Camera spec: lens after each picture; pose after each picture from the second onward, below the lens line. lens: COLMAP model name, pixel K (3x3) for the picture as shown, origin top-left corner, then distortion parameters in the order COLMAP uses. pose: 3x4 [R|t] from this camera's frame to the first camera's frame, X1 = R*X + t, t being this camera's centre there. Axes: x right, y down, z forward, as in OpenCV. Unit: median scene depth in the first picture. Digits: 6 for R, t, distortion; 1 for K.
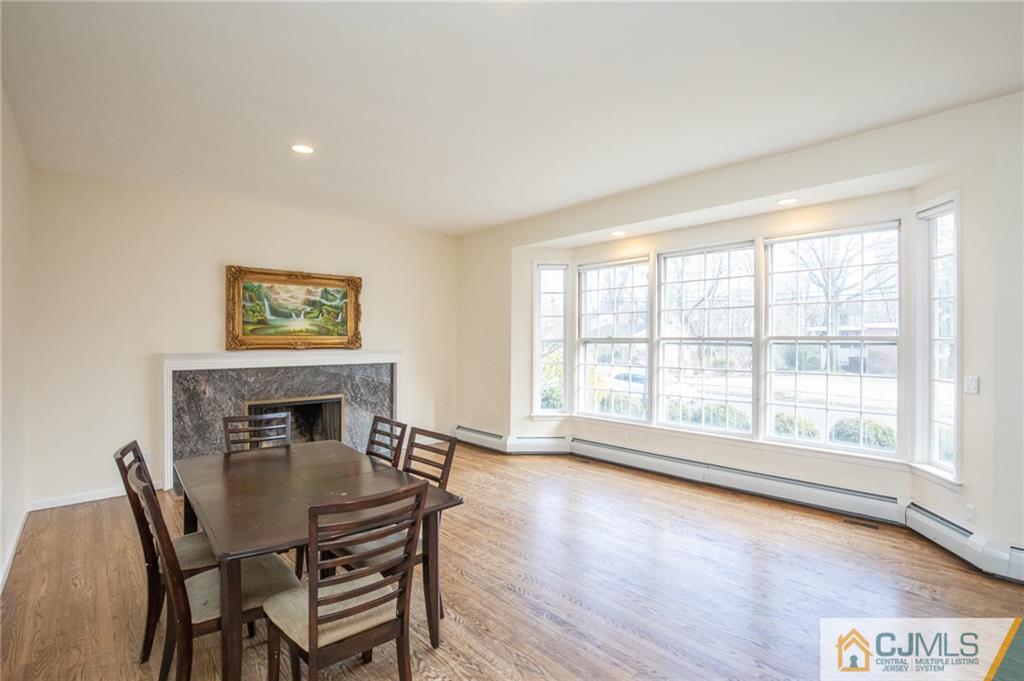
lens RADIAL K [[478.8, 0, 506.8], [0, 478.8, 339.8], [0, 0, 1]] dist [-0.028839, 0.000394]
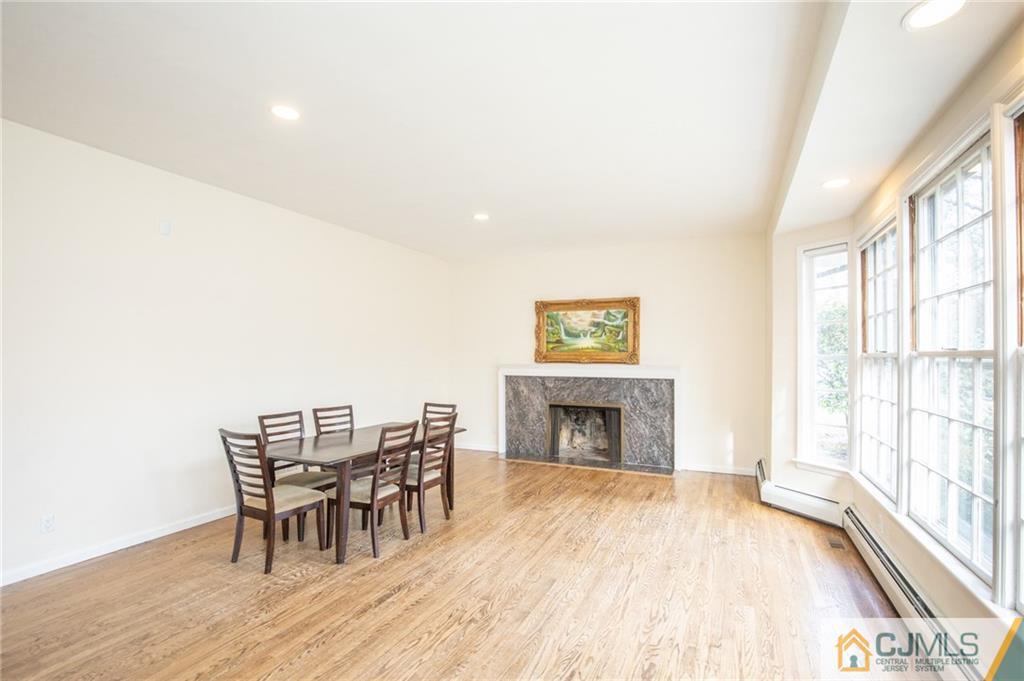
lens RADIAL K [[463.7, 0, 538.9], [0, 463.7, 349.6], [0, 0, 1]] dist [-0.027476, 0.000510]
pose [[0.425636, -0.009190, -0.904848, 0.591790], [-0.004504, 0.999915, -0.012274, 0.000184], [0.904883, 0.009300, 0.425559, 0.399435]]
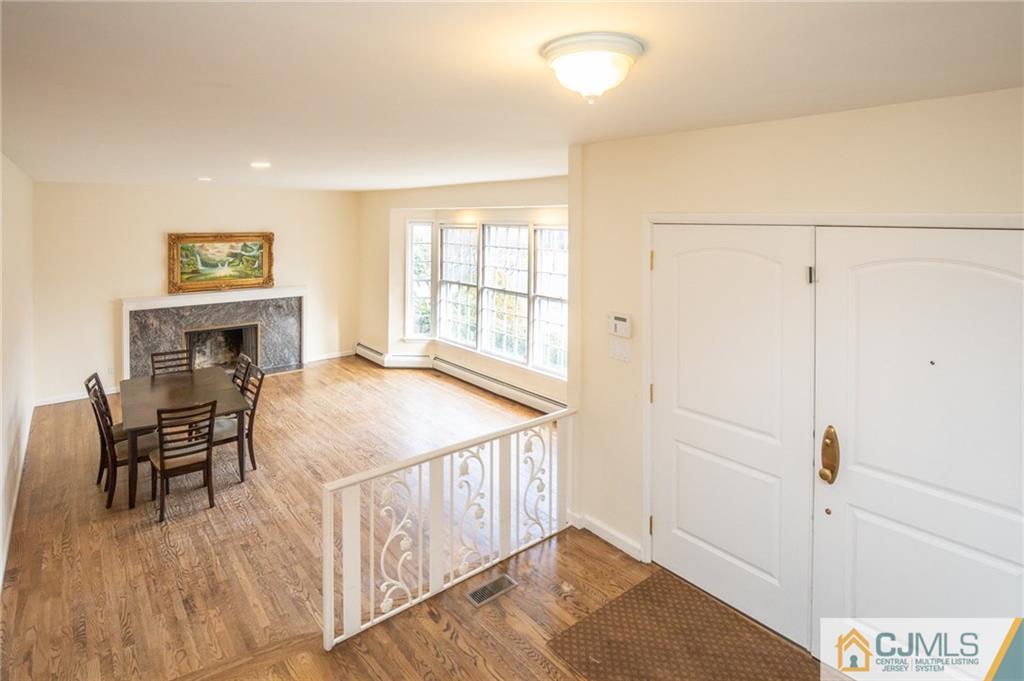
lens RADIAL K [[526.7, 0, 507.9], [0, 526.7, 223.4], [0, 0, 1]] dist [-0.029790, 0.000168]
pose [[0.999514, 0.007092, -0.030366, 0.426560], [-0.006883, 0.999952, 0.007007, -0.189840], [0.030414, -0.006795, 0.999514, -0.471629]]
